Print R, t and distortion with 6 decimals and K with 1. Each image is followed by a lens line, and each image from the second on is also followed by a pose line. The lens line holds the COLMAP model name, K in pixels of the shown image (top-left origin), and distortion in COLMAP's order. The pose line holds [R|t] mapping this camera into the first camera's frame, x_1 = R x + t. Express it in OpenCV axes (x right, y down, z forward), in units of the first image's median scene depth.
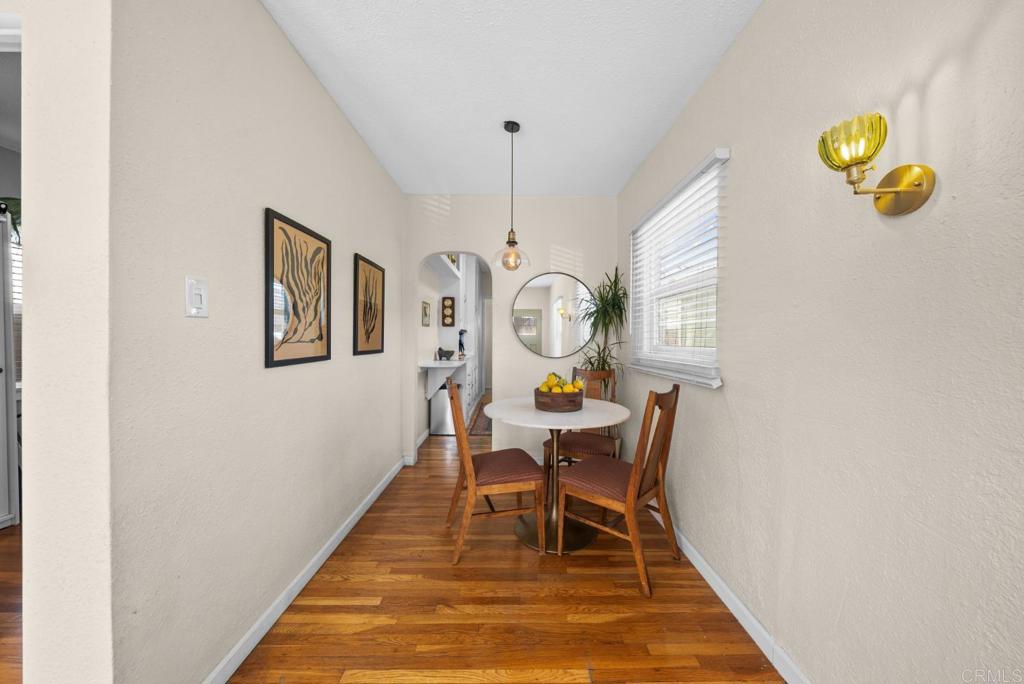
lens RADIAL K [[353.9, 0, 512.4], [0, 353.9, 342.8], [0, 0, 1]] dist [-0.008032, -0.000095]
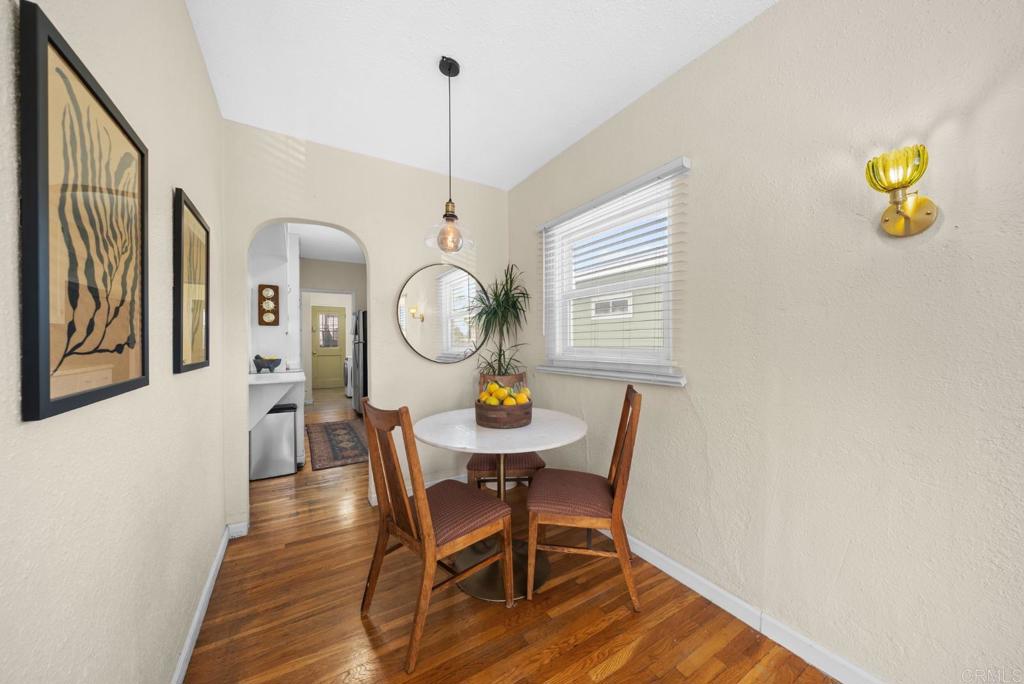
lens RADIAL K [[355.8, 0, 510.0], [0, 355.8, 344.6], [0, 0, 1]] dist [-0.006265, 0.000112]
pose [[0.854868, -0.013547, 0.518668, -0.334254], [0.014713, 0.999890, 0.001866, -0.003366], [-0.518636, 0.006036, 0.854974, 0.301106]]
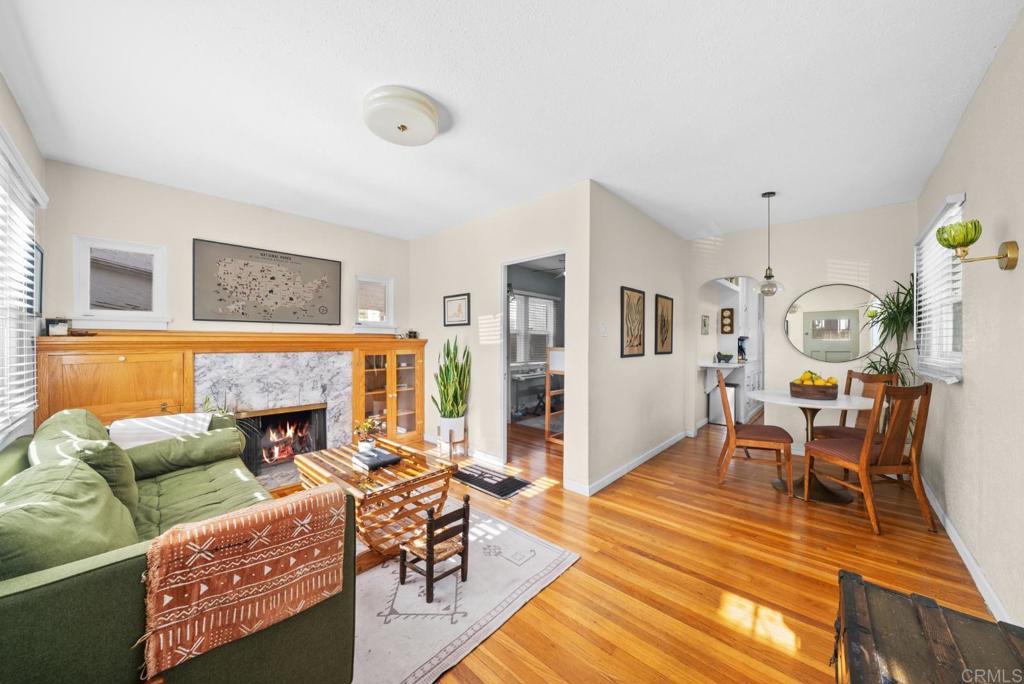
lens RADIAL K [[355.8, 0, 510.0], [0, 355.8, 344.6], [0, 0, 1]] dist [-0.006265, 0.000112]
pose [[0.728250, -0.000386, -0.685312, 0.240151], [-0.006517, 0.999951, -0.007489, 0.006220], [0.685281, 0.009919, 0.728212, -0.820186]]
